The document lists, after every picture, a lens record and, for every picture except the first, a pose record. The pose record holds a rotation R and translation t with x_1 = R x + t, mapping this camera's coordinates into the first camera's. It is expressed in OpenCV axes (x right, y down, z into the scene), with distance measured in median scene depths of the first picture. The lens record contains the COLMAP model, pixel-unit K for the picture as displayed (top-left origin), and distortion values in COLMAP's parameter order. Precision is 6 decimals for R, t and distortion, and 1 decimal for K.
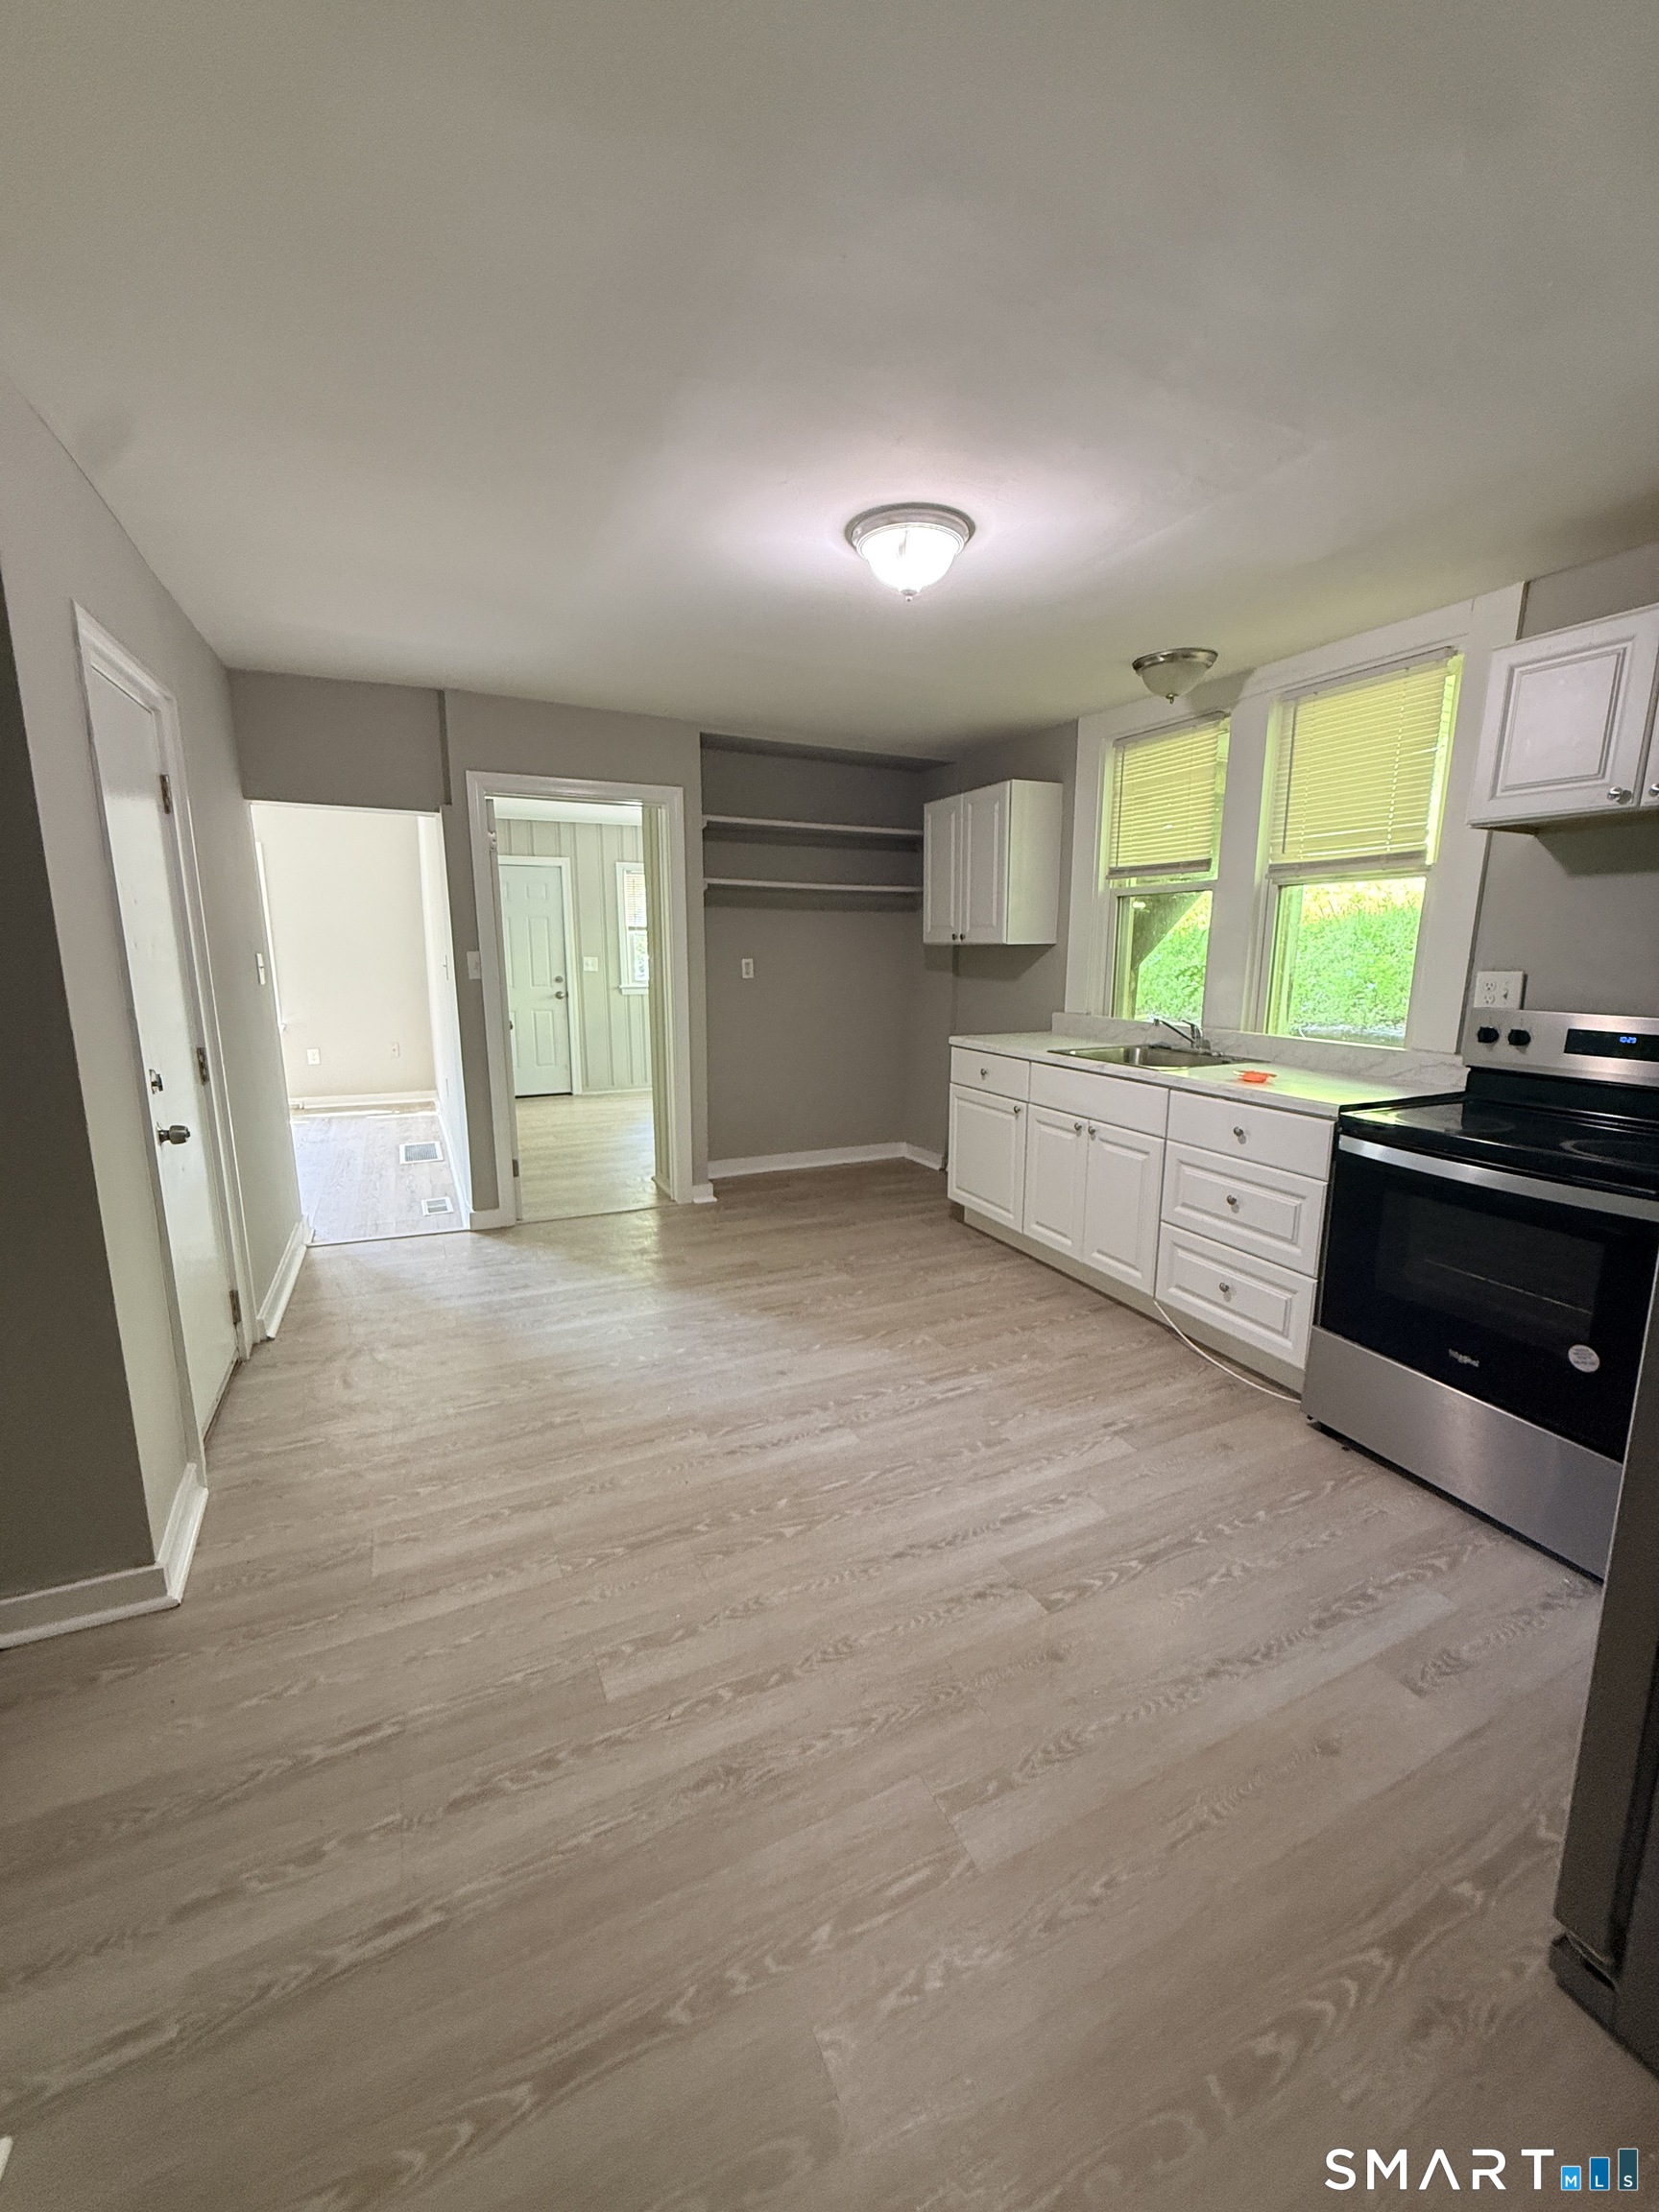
lens RADIAL K [[874.6, 0, 833.3], [0, 874.6, 1101.2], [0, 0, 1]] dist [-0.002569, -0.000500]
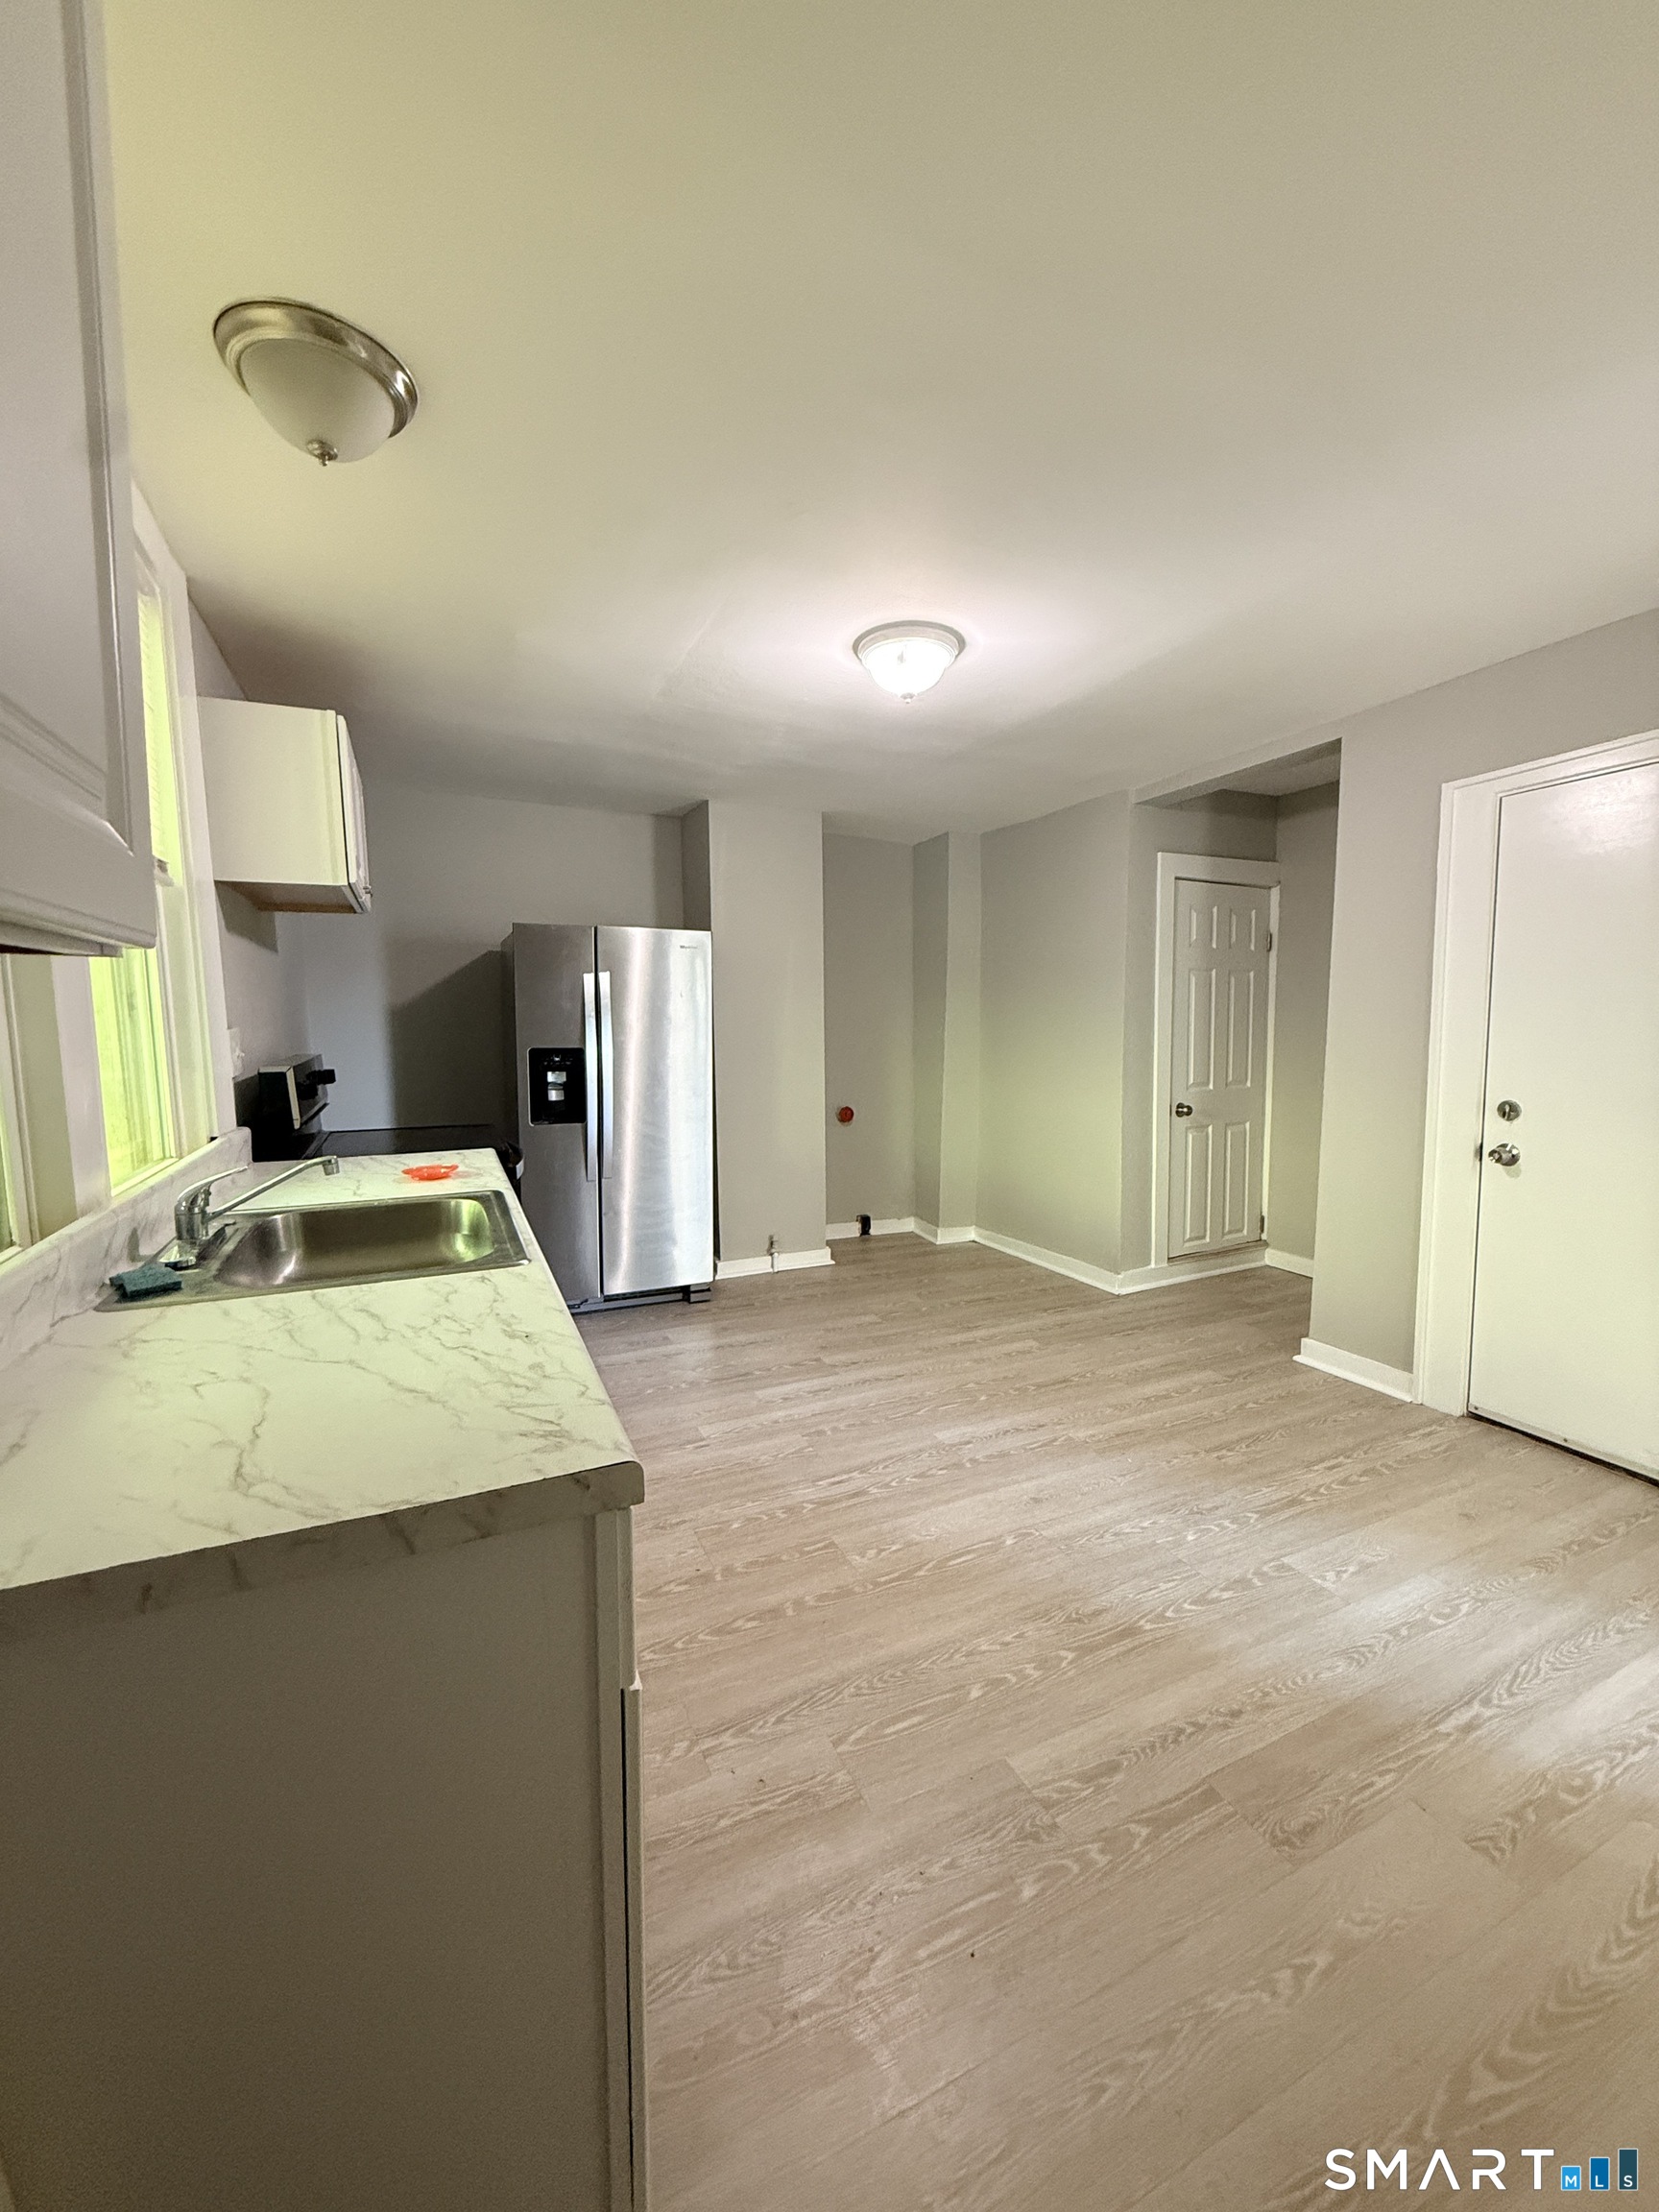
lens RADIAL K [[874.6, 0, 833.3], [0, 874.6, 1101.2], [0, 0, 1]] dist [-0.002569, -0.000500]
pose [[-0.999977, 0.000868, 0.006774, 0.152971], [0.002709, 0.960927, 0.276789, -0.342084], [-0.006269, 0.276801, -0.960907, 1.981344]]
